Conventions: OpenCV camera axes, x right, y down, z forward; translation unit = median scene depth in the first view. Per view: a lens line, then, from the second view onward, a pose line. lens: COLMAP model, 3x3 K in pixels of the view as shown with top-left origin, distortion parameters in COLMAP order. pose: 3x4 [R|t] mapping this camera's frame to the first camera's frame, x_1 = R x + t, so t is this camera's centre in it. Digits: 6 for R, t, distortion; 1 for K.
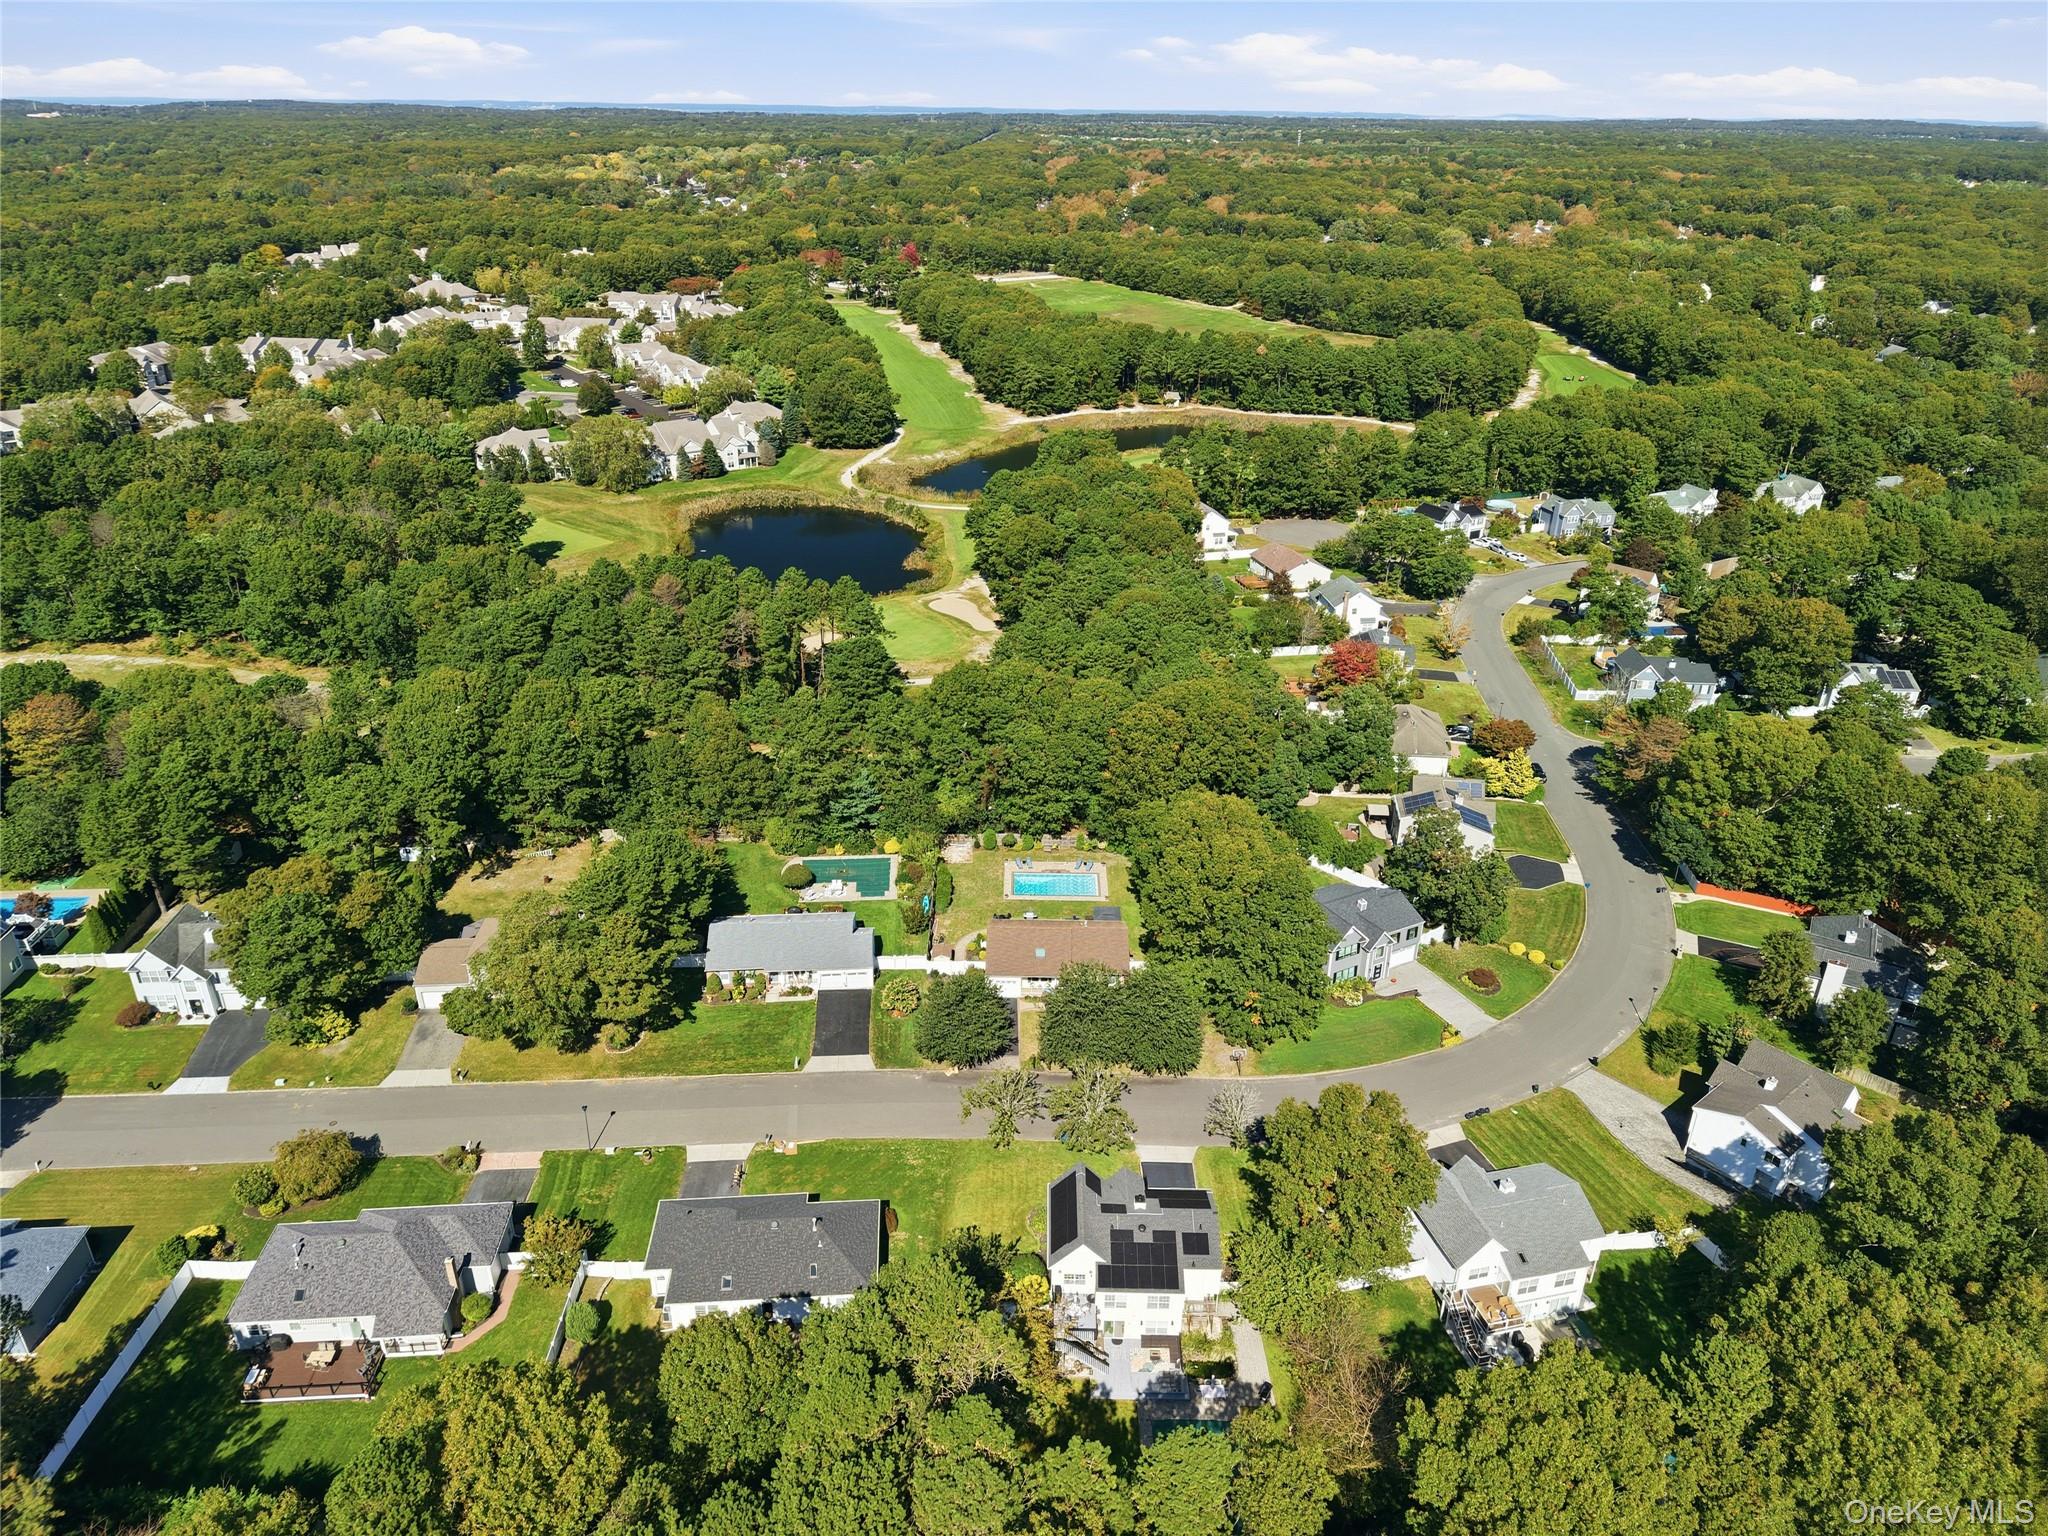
lens RADIAL K [[1399.8, 0, 1020.5], [0, 1399.8, 794.5], [0, 0, 1]] dist [0.045737, -0.062252]
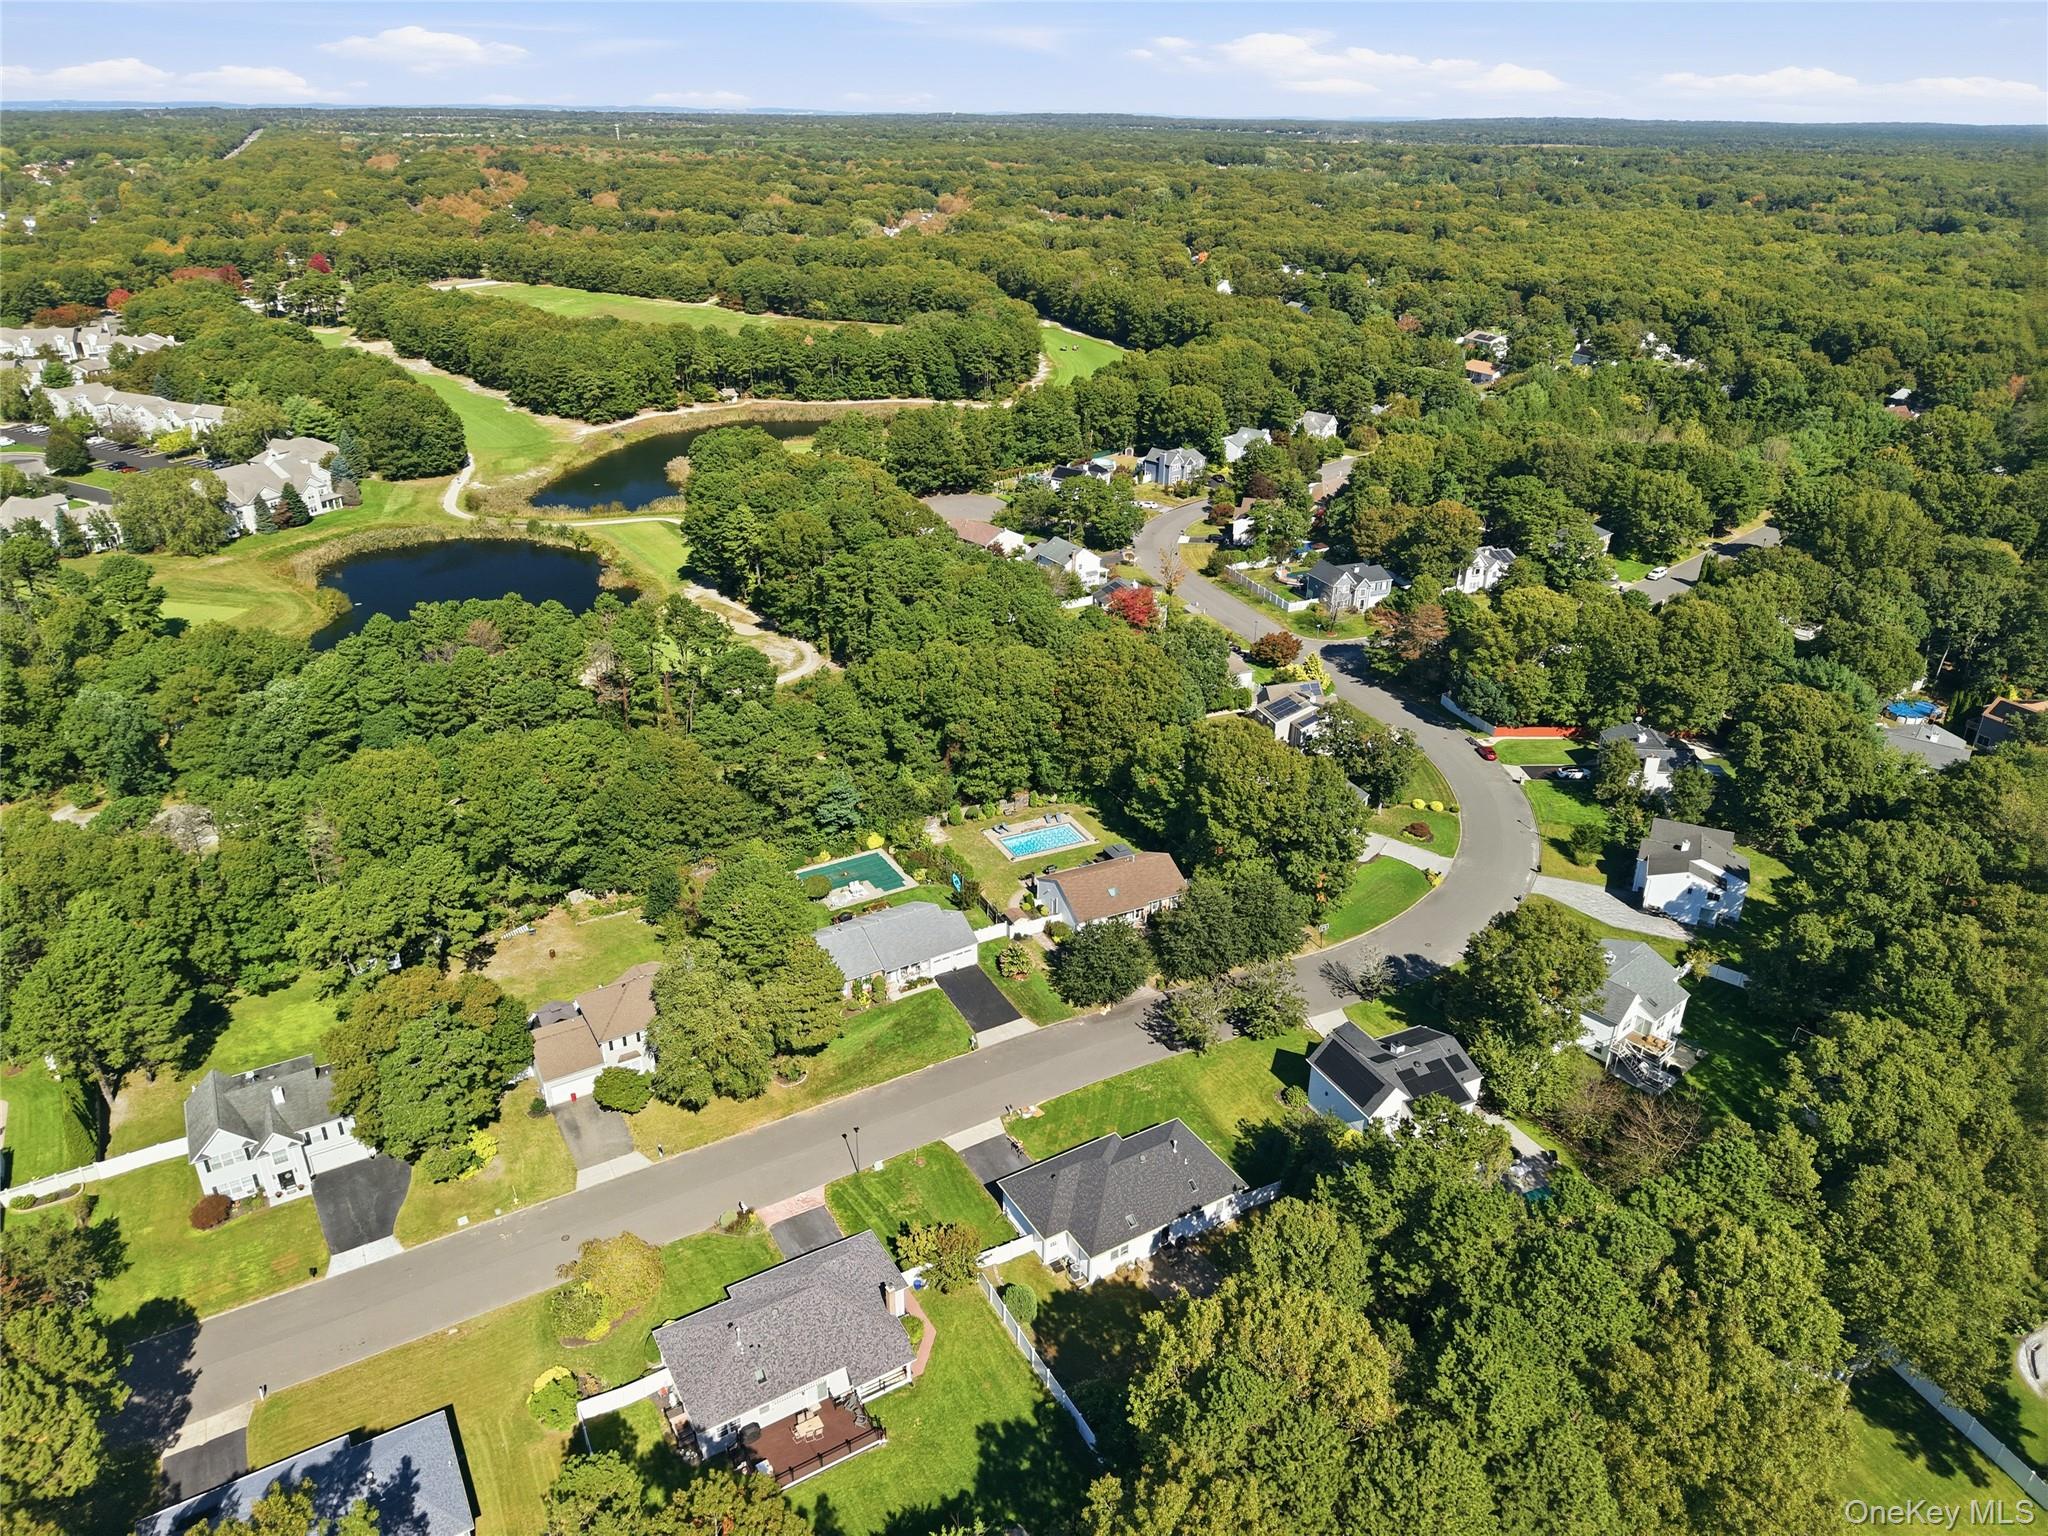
lens RADIAL K [[1424.6, 0, 1032.7], [0, 1424.6, 772.1], [0, 0, 1]] dist [0.046189, -0.060037]
pose [[0.888650, -0.195853, 0.414661, -0.406463], [0.202278, 0.978903, 0.028858, -0.017897], [-0.411565, 0.058232, 0.909518, 0.020634]]
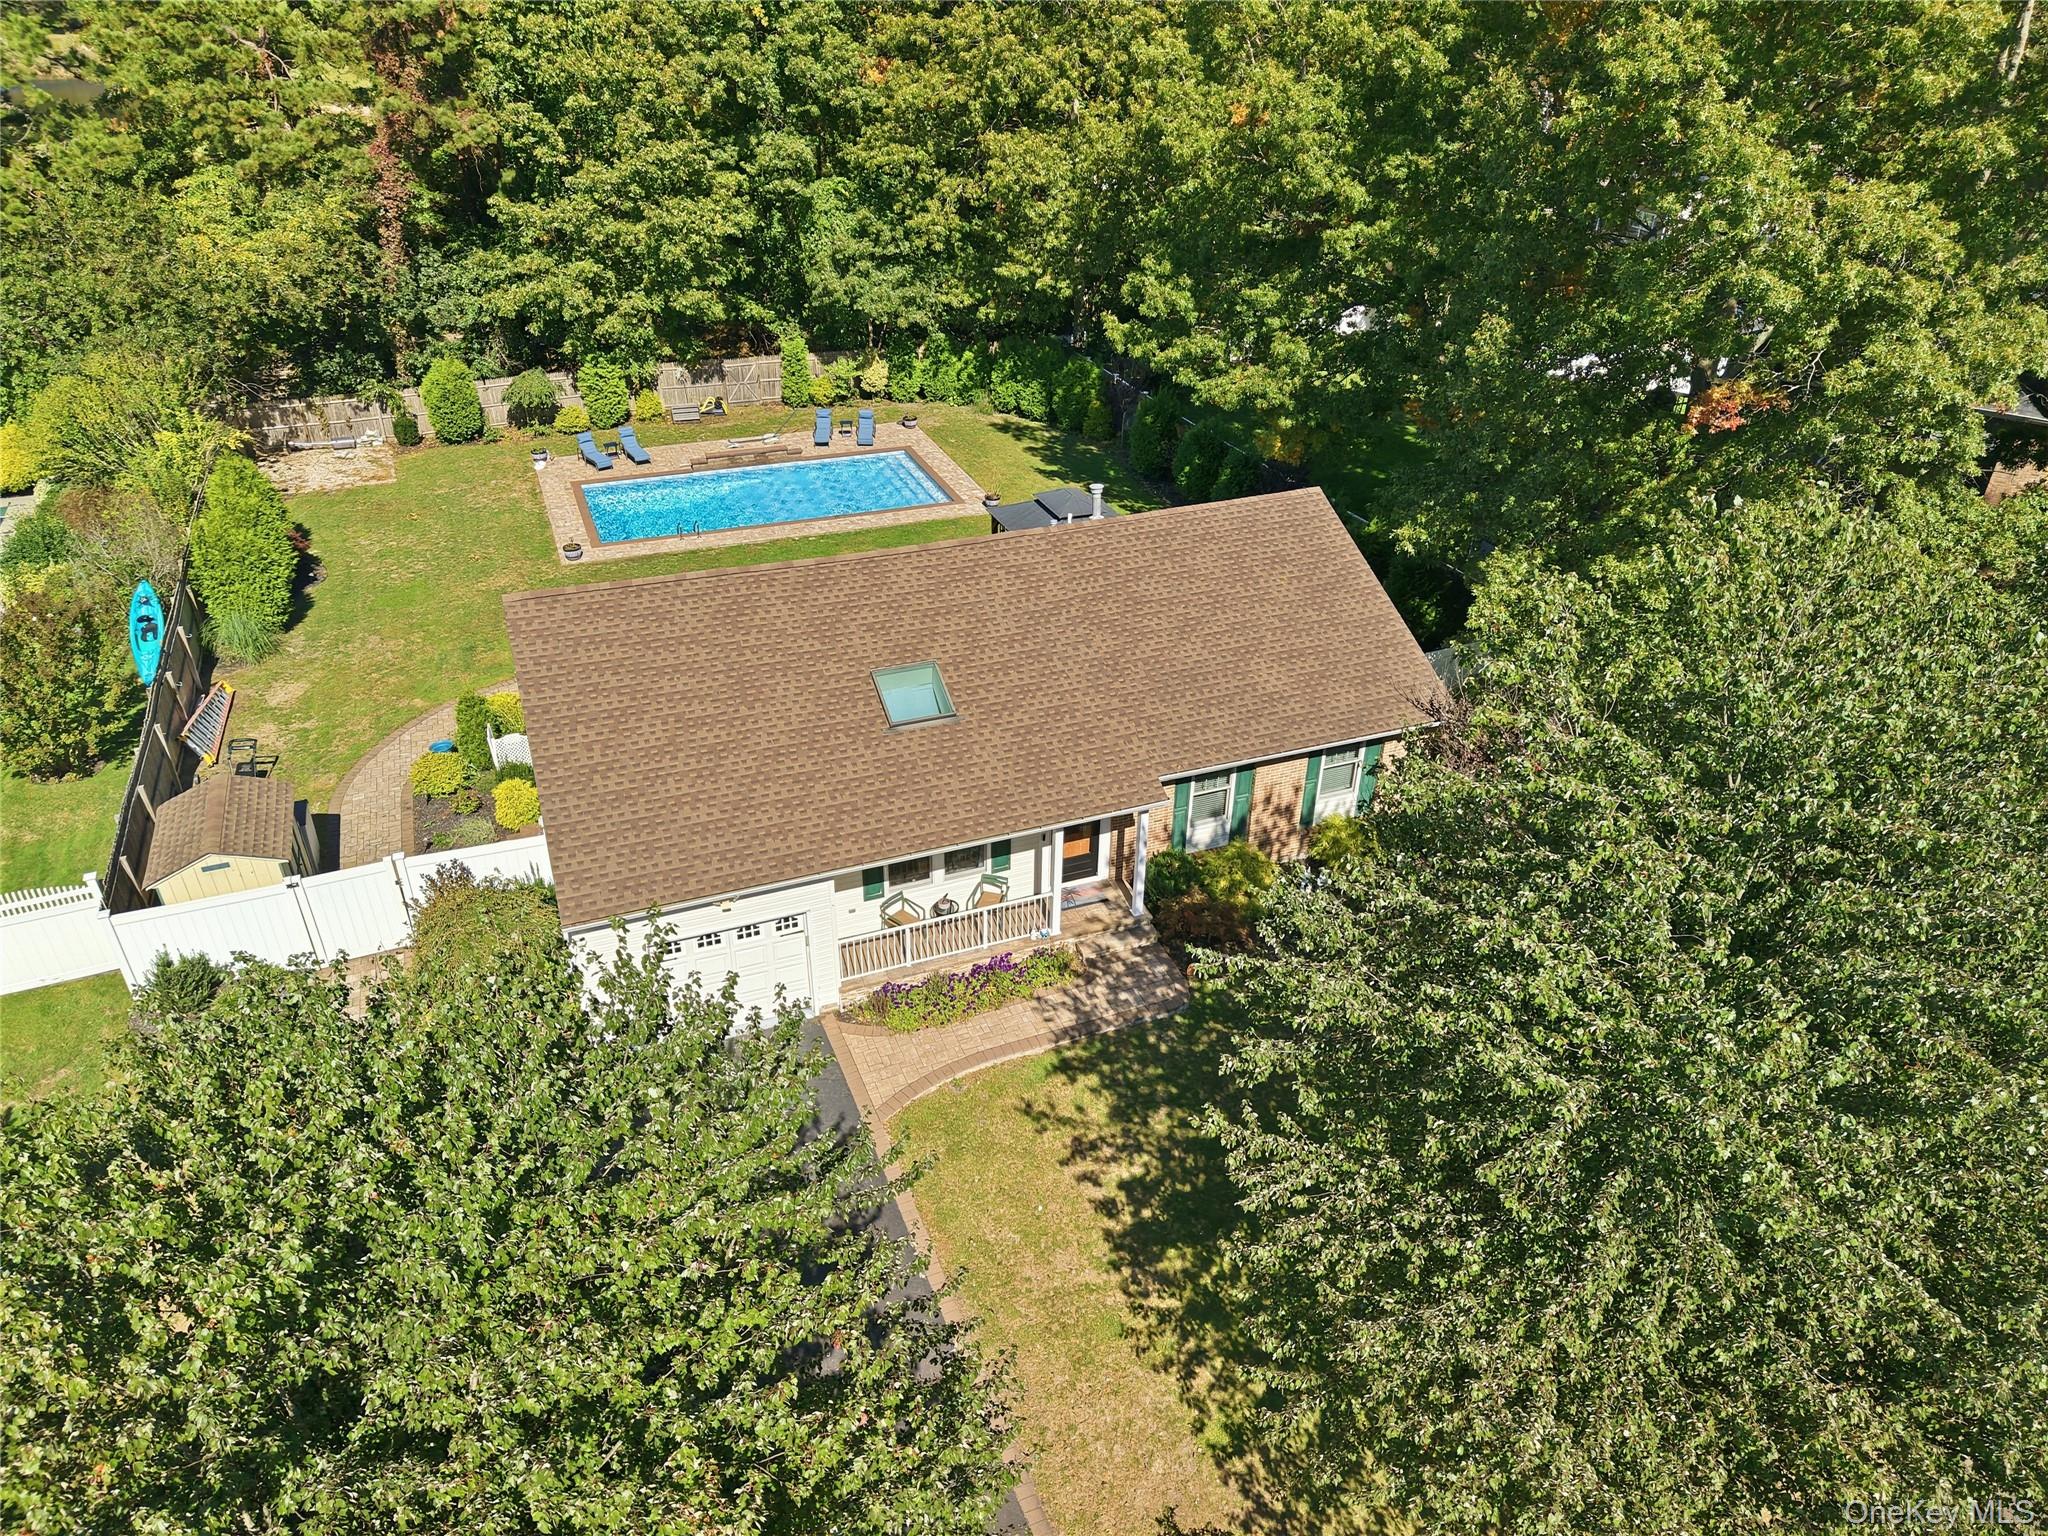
lens RADIAL K [[1399.8, 0, 1020.5], [0, 1399.8, 794.5], [0, 0, 1]] dist [0.045737, -0.062252]
pose [[0.930919, -0.196655, 0.307760, -0.019289], [0.168043, 0.978795, 0.117140, 0.092225], [-0.324270, -0.057331, 0.944226, 0.726935]]
